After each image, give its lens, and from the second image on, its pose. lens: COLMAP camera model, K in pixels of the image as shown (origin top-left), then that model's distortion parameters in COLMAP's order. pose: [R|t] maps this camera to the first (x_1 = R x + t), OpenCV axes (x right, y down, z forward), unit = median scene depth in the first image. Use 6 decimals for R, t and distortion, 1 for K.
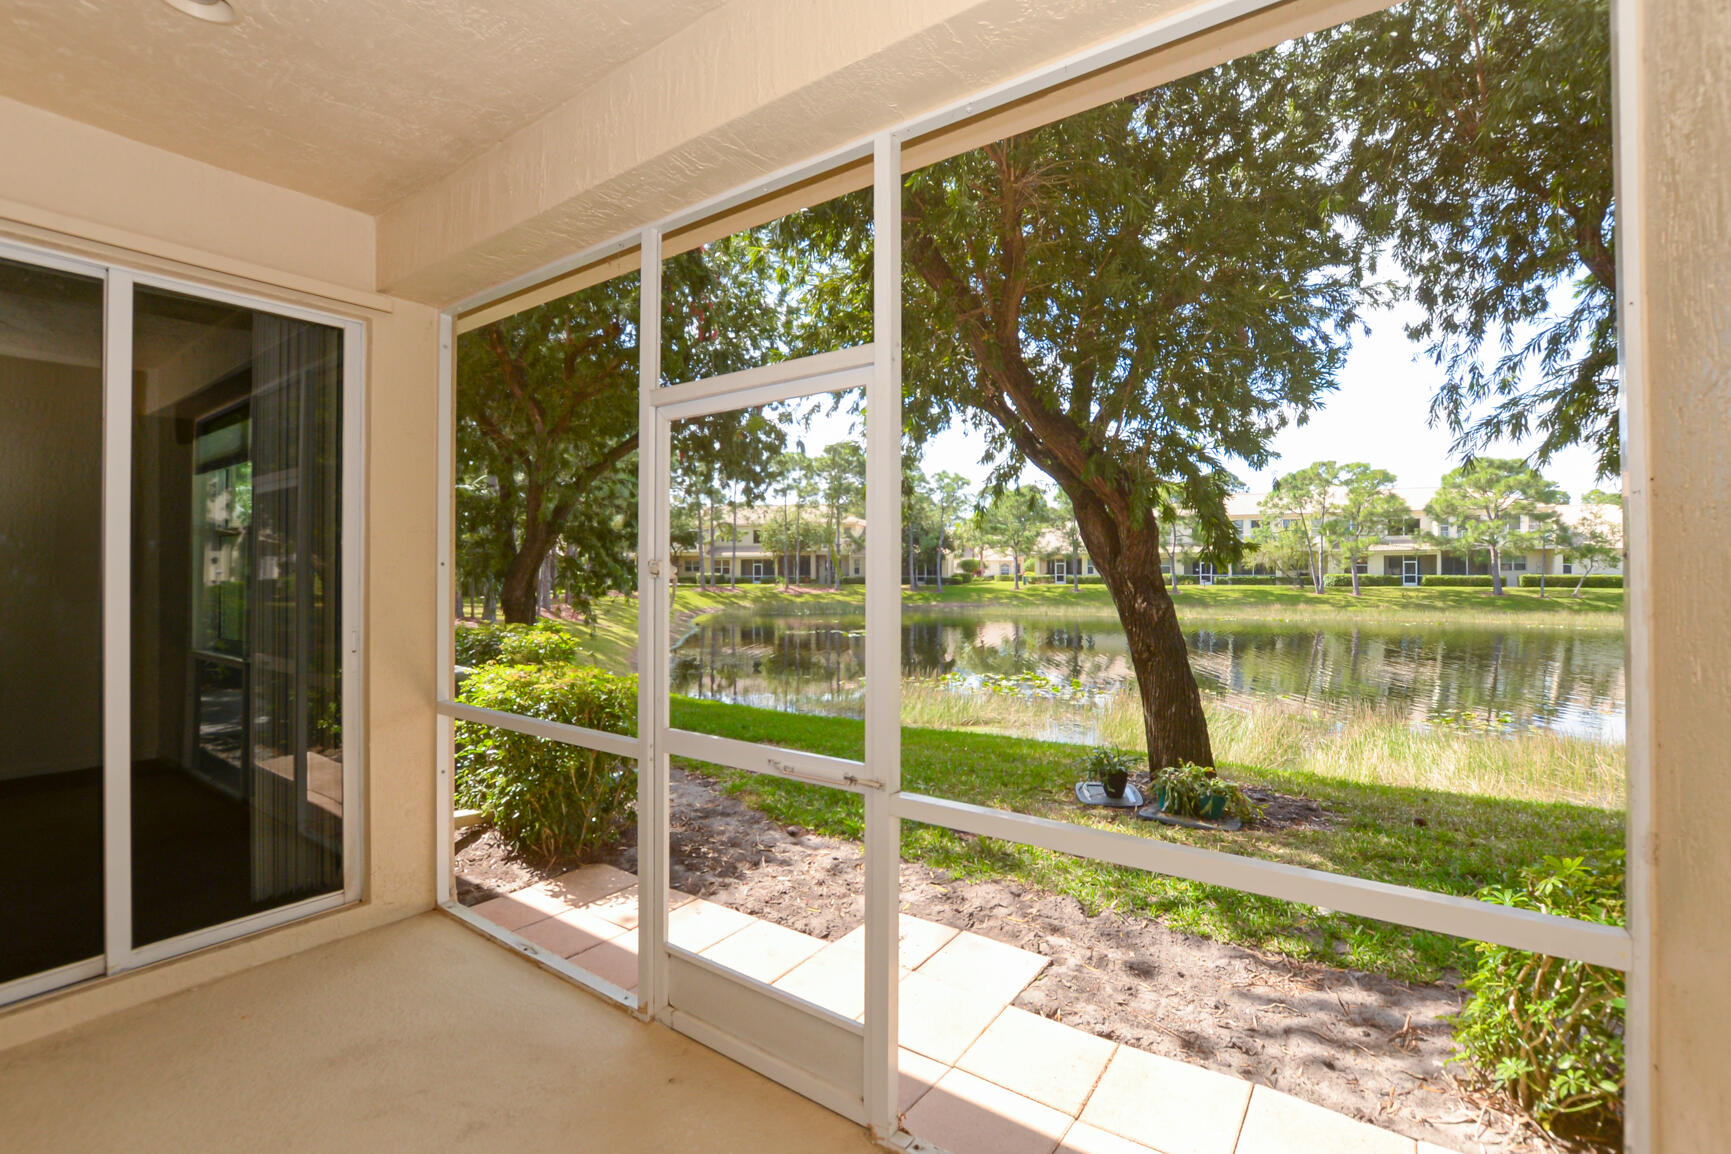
lens RADIAL K [[766.6, 0, 852.5], [0, 766.6, 572.4], [0, 0, 1]] dist [-0.018035, 0.000894]
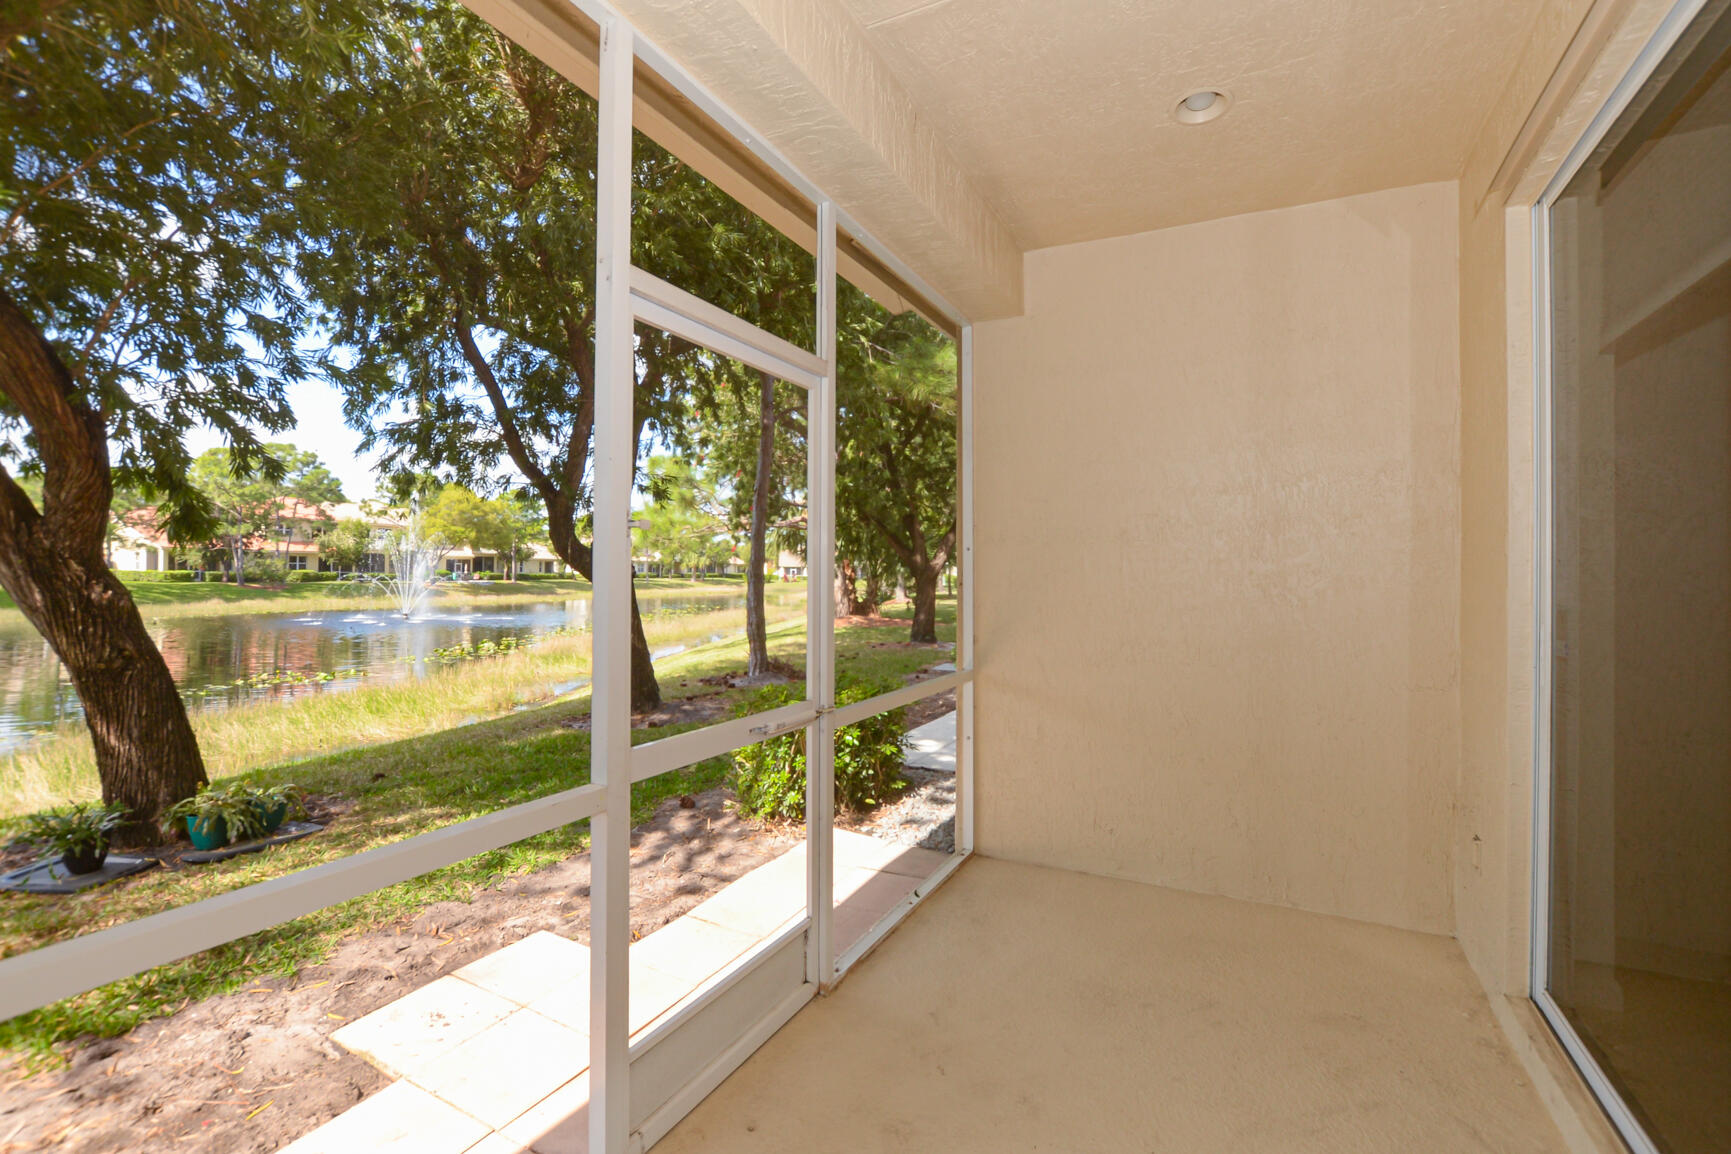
lens RADIAL K [[766.6, 0, 856.8], [0, 766.6, 575.8], [0, 0, 1]] dist [-0.018035, 0.000894]
pose [[-0.142811, -0.001748, 0.989748, -0.740565], [-0.008761, 0.999961, 0.000502, 0.030069], [-0.989711, -0.008599, -0.142821, 0.681057]]
